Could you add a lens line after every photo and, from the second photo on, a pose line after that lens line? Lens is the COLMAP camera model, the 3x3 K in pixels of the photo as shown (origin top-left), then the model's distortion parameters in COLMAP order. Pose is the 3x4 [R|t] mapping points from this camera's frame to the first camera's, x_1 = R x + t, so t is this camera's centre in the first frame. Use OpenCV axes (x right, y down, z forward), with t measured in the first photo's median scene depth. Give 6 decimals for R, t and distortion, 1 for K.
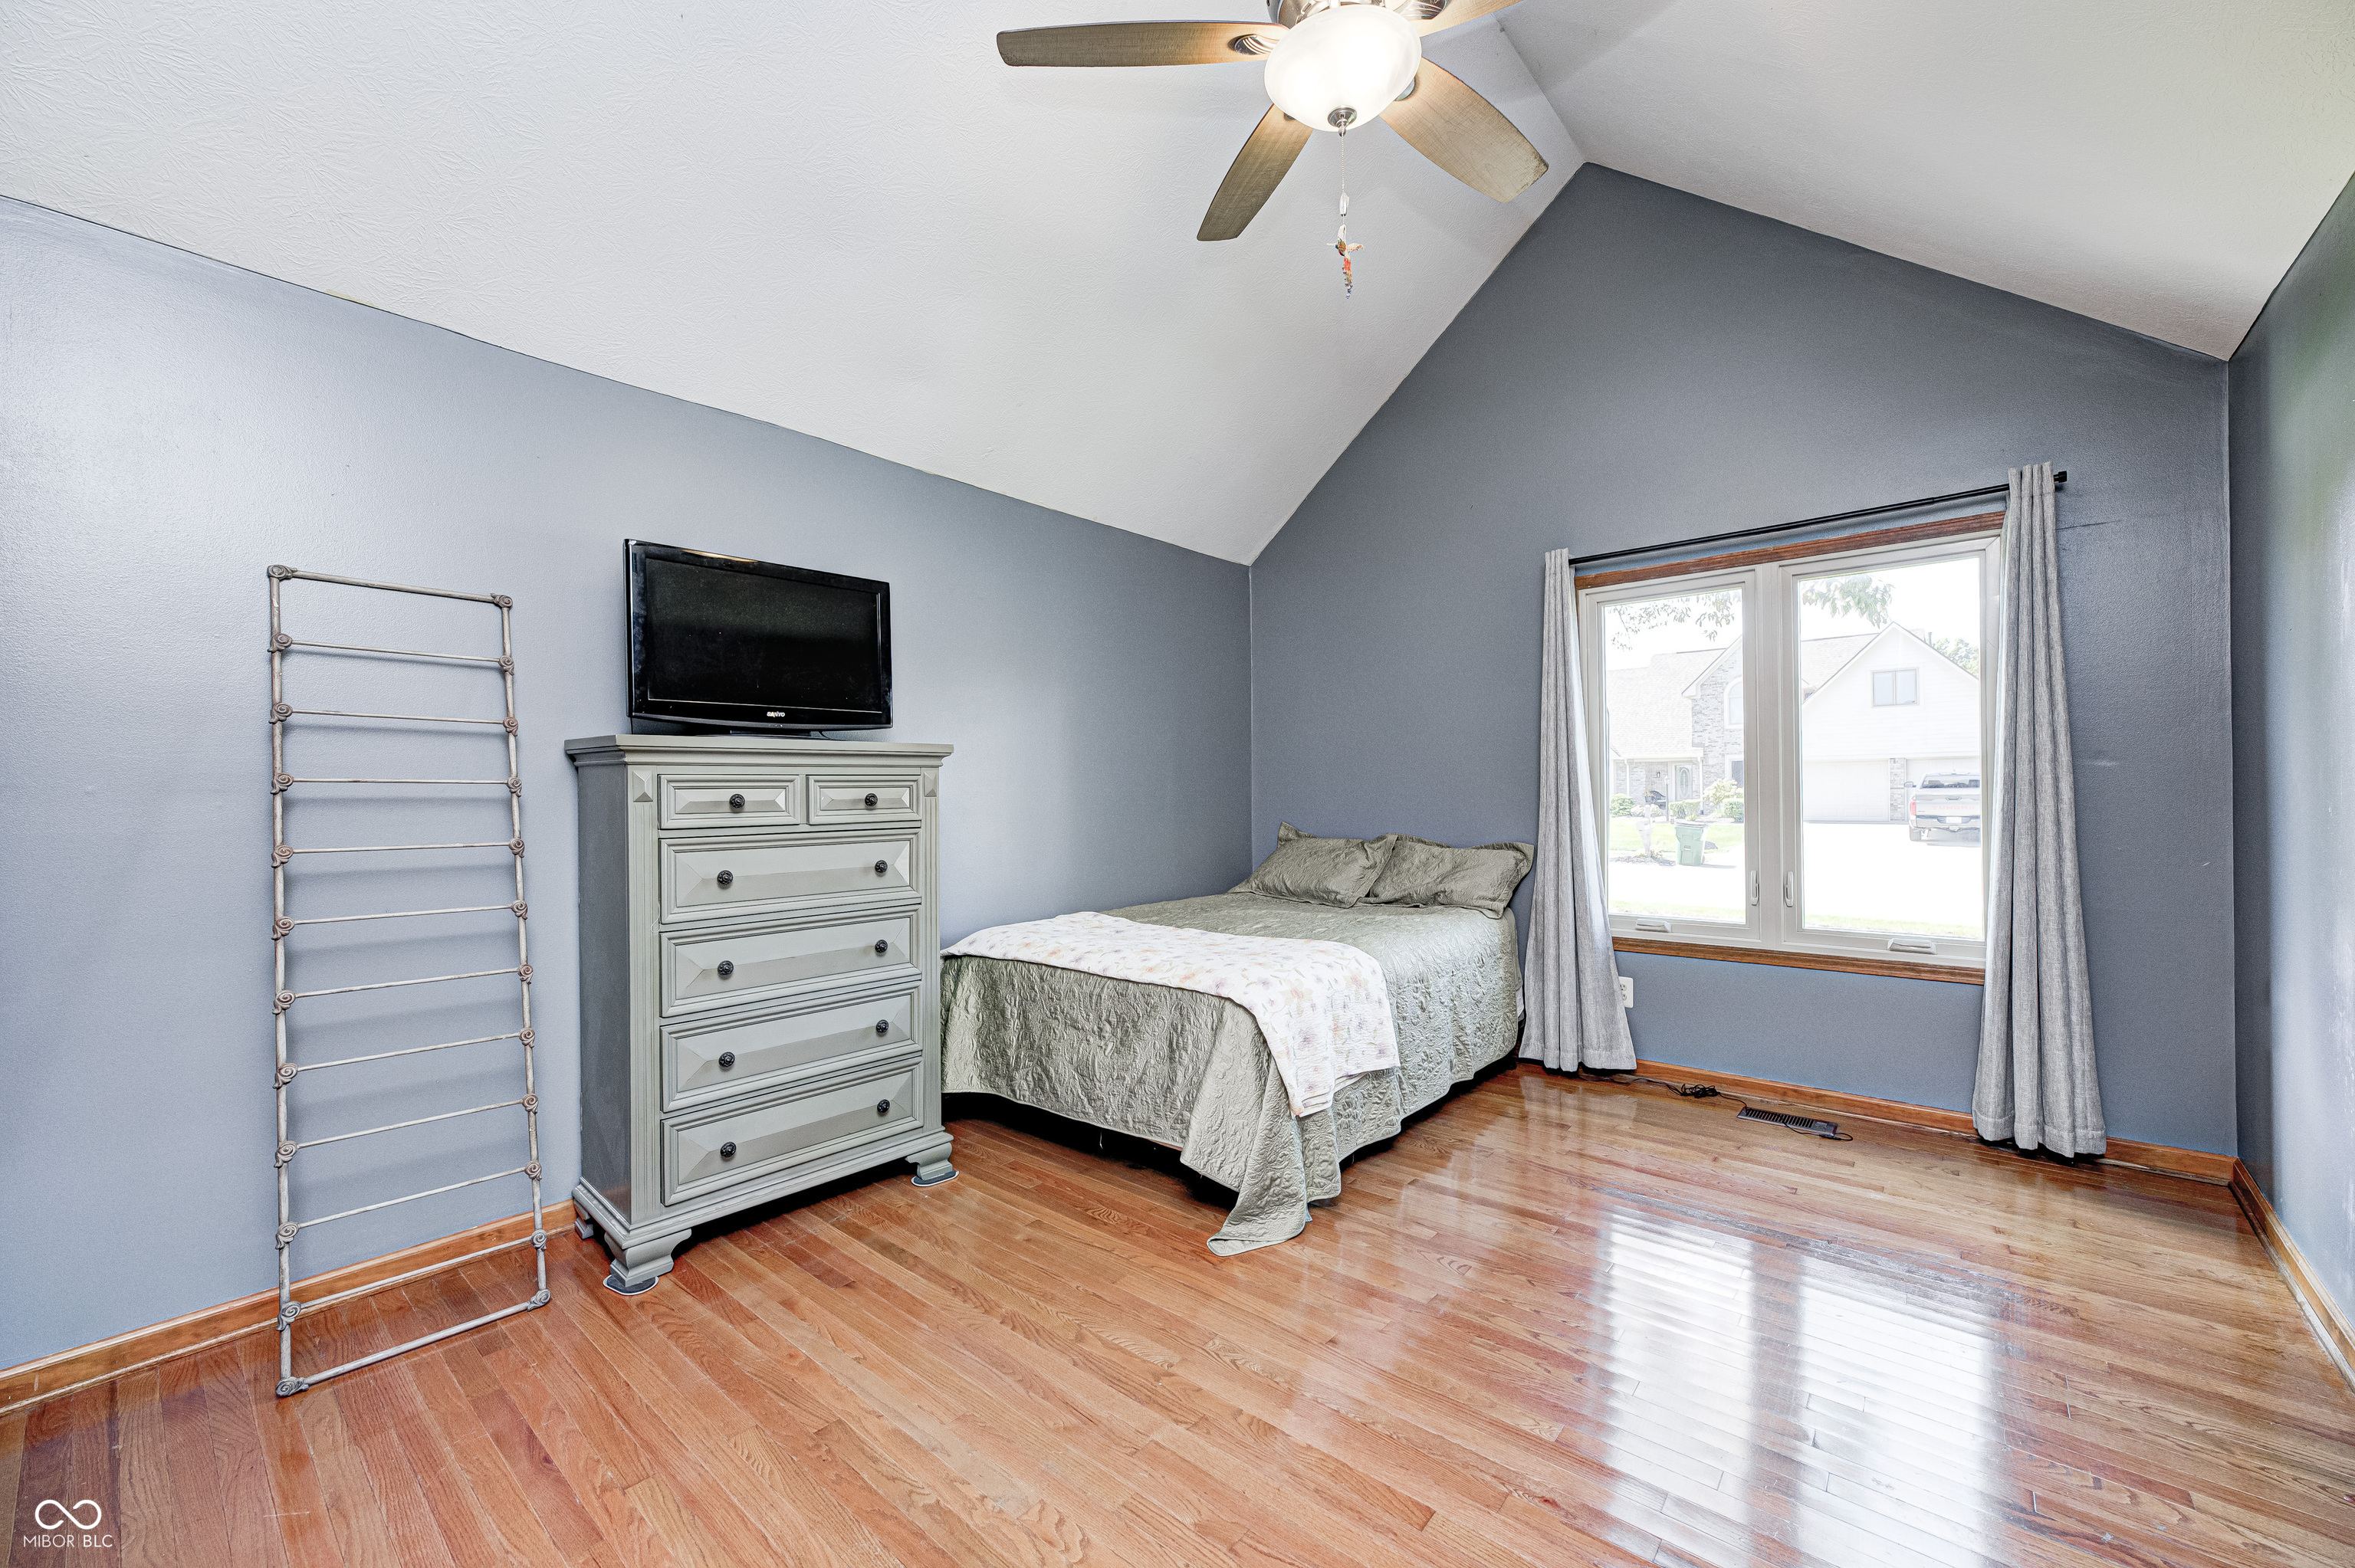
lens RADIAL K [[922.1, 0, 1181.4], [0, 922.1, 785.9], [0, 0, 1]] dist [0.002265, -0.000060]
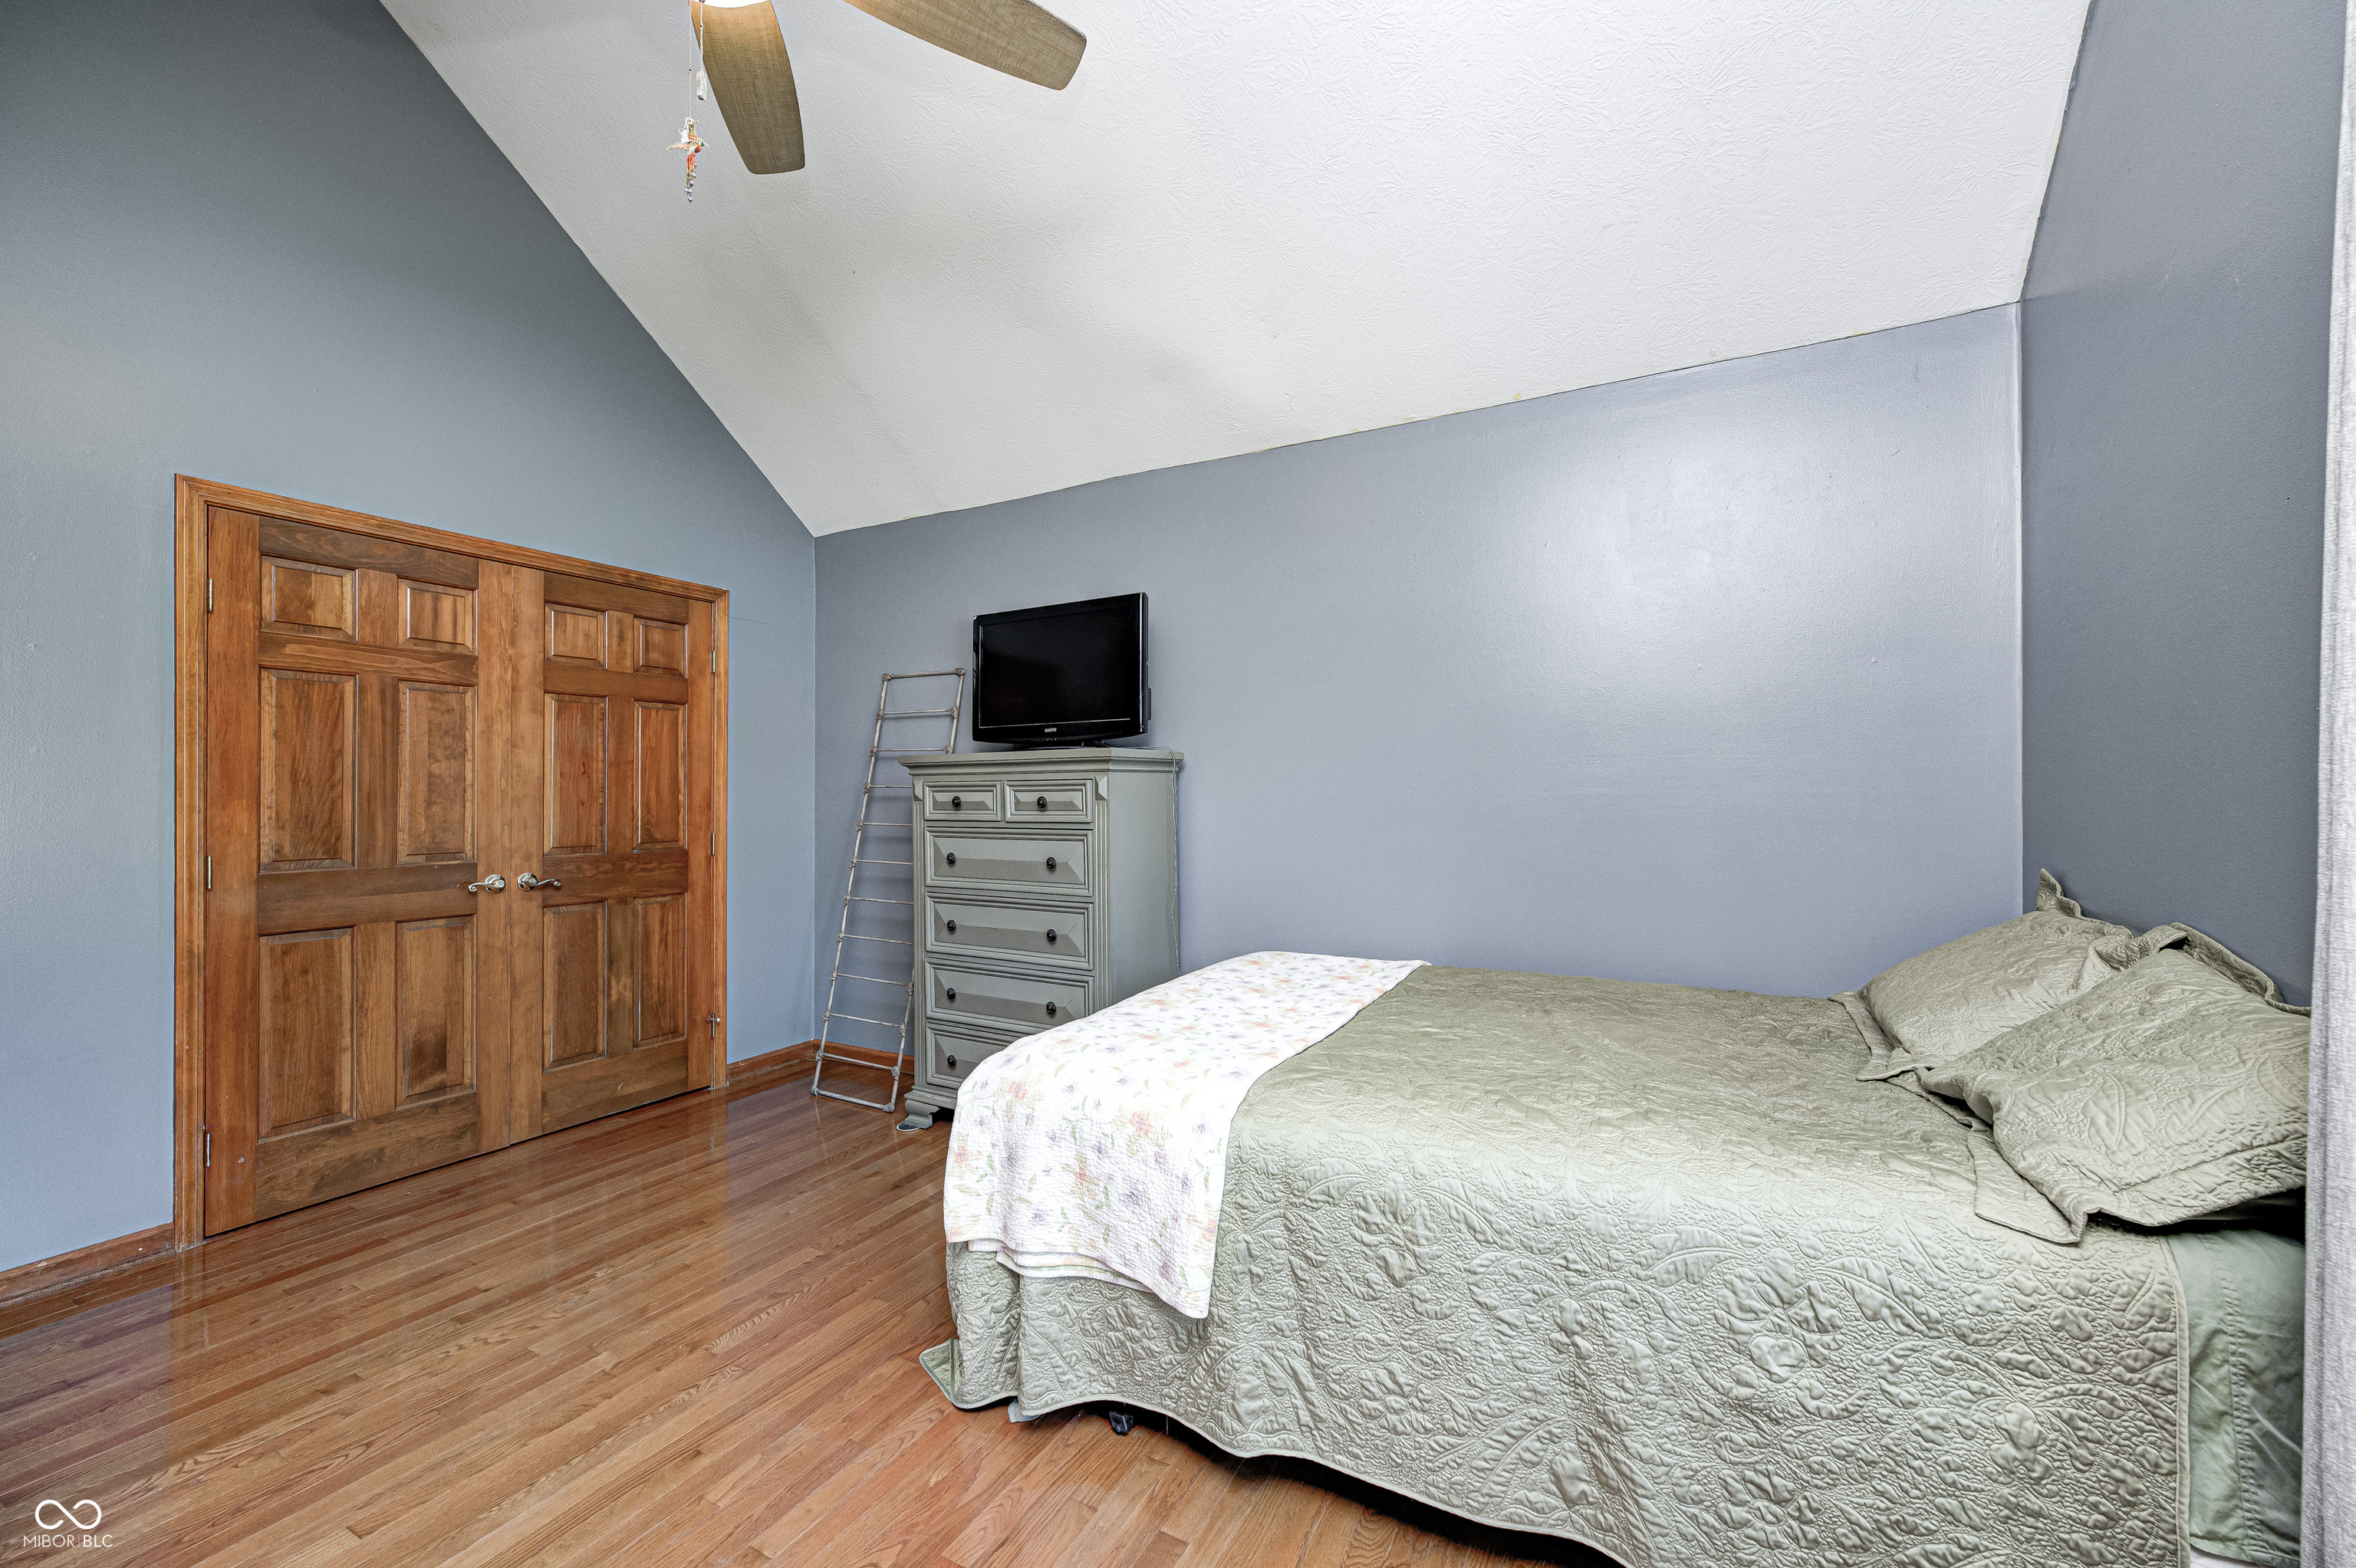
lens RADIAL K [[922.6, 0, 1179.2], [0, 922.6, 795.9], [0, 0, 1]] dist [0.002265, -0.000060]
pose [[0.214635, 0.011933, -0.976621, 0.817113], [0.008415, 0.999866, 0.014066, -0.006597], [0.976658, -0.011237, 0.214506, 0.953457]]
